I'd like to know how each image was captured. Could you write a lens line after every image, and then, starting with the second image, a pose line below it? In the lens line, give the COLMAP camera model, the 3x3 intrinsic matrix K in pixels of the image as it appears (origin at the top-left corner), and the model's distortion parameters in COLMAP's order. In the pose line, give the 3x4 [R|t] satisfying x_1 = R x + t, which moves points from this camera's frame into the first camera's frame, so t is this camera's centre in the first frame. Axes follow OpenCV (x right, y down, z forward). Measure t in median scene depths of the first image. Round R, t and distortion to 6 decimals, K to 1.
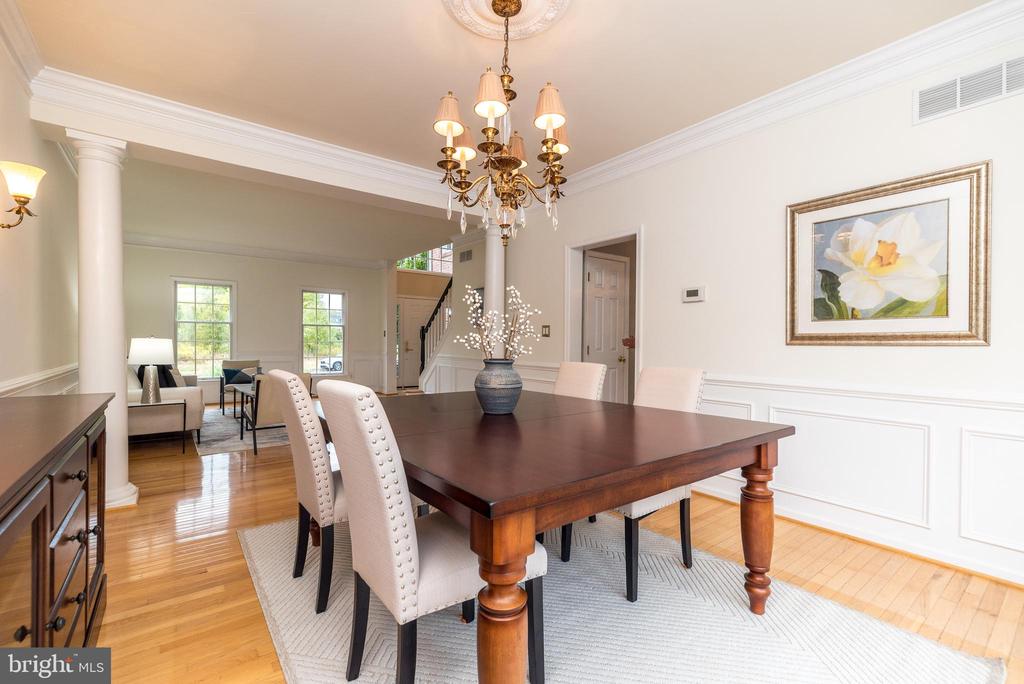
lens RADIAL K [[448.8, 0, 510.5], [0, 448.8, 345.3], [0, 0, 1]] dist [0.002791, -0.000149]
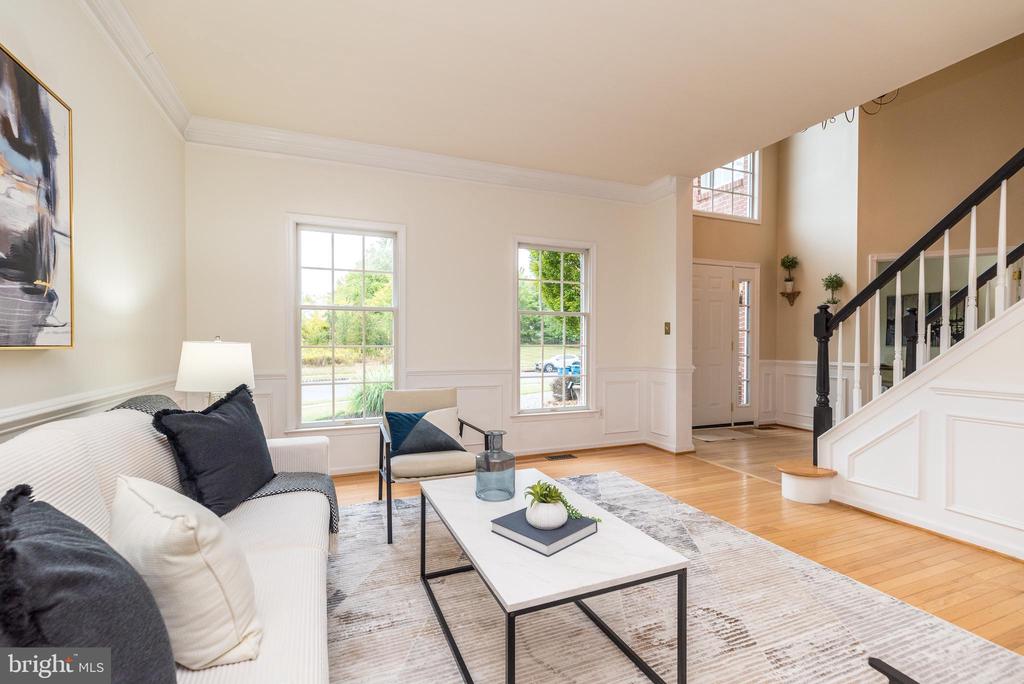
lens RADIAL K [[448.8, 0, 513.3], [0, 448.8, 344.0], [0, 0, 1]] dist [0.002791, -0.000149]
pose [[0.964117, -0.007624, -0.265367, -0.408282], [0.007942, 0.999968, 0.000126, -0.009503], [0.265358, -0.002229, 0.964147, 0.621130]]
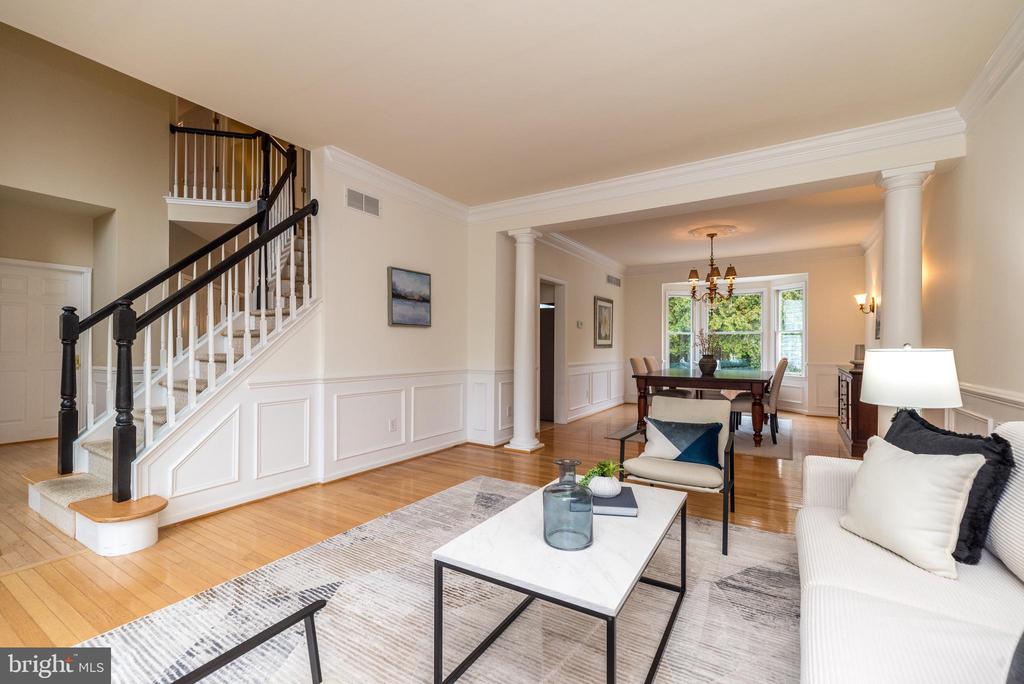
lens RADIAL K [[448.8, 0, 513.4], [0, 448.8, 345.4], [0, 0, 1]] dist [0.002791, -0.000149]
pose [[-0.353925, -0.013375, 0.935178, -0.925649], [-0.007517, 0.999906, 0.011456, -0.016211], [-0.935243, -0.002975, -0.353993, 1.308078]]
